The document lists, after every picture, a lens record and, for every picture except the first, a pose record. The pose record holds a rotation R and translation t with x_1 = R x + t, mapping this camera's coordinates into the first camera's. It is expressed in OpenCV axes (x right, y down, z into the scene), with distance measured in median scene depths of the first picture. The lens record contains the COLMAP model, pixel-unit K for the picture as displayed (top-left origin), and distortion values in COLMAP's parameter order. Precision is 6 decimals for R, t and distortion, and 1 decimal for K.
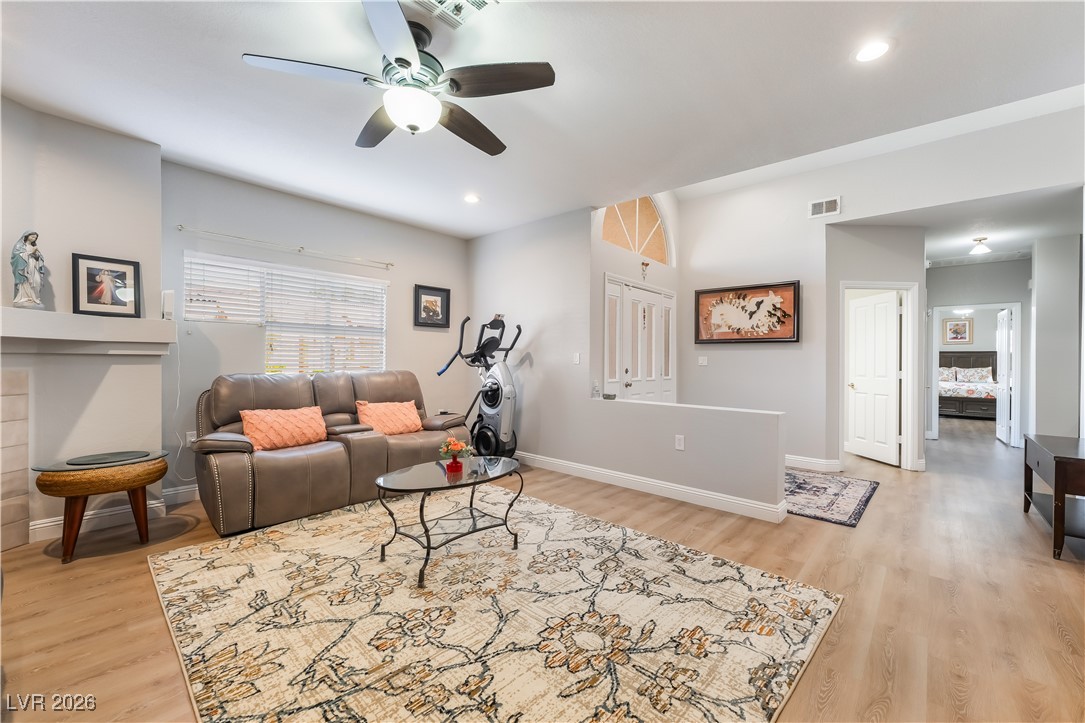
lens RADIAL K [[436.6, 0, 545.0], [0, 436.6, 361.2], [0, 0, 1]] dist [0.000705, -0.000797]
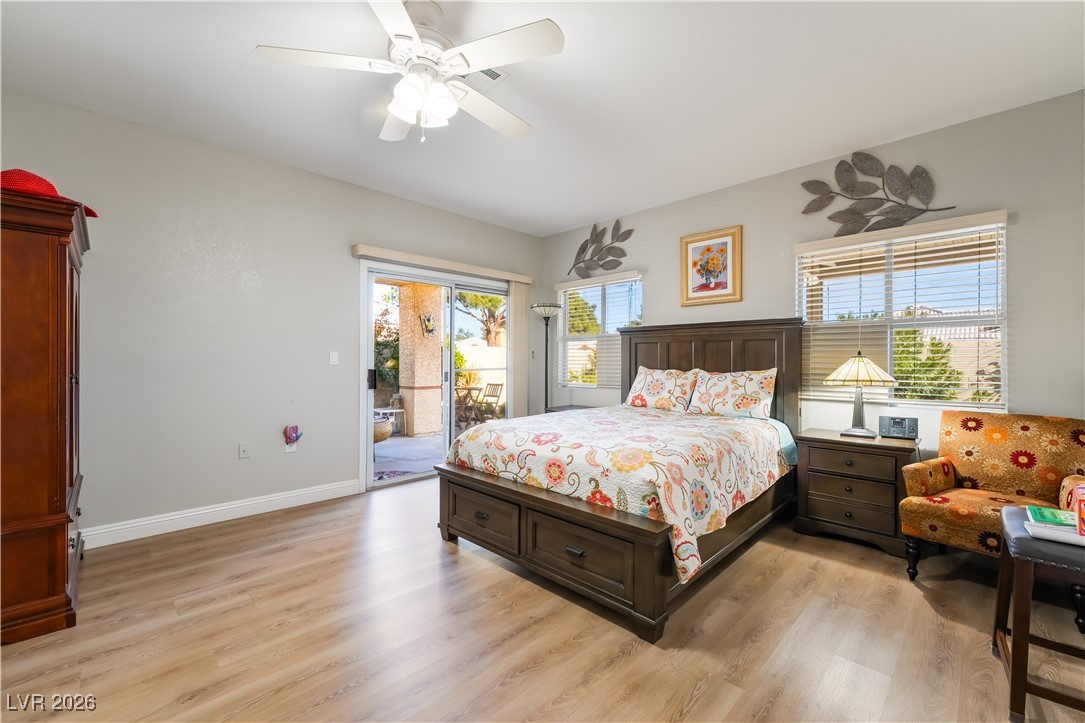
lens RADIAL K [[436.6, 0, 541.5], [0, 436.6, 362.3], [0, 0, 1]] dist [0.000705, -0.000797]
pose [[0.998081, -0.002937, -0.061855, 0.317909], [0.002844, 0.999995, -0.001590, 0.003229], [0.061859, 0.001411, 0.998084, 0.244788]]
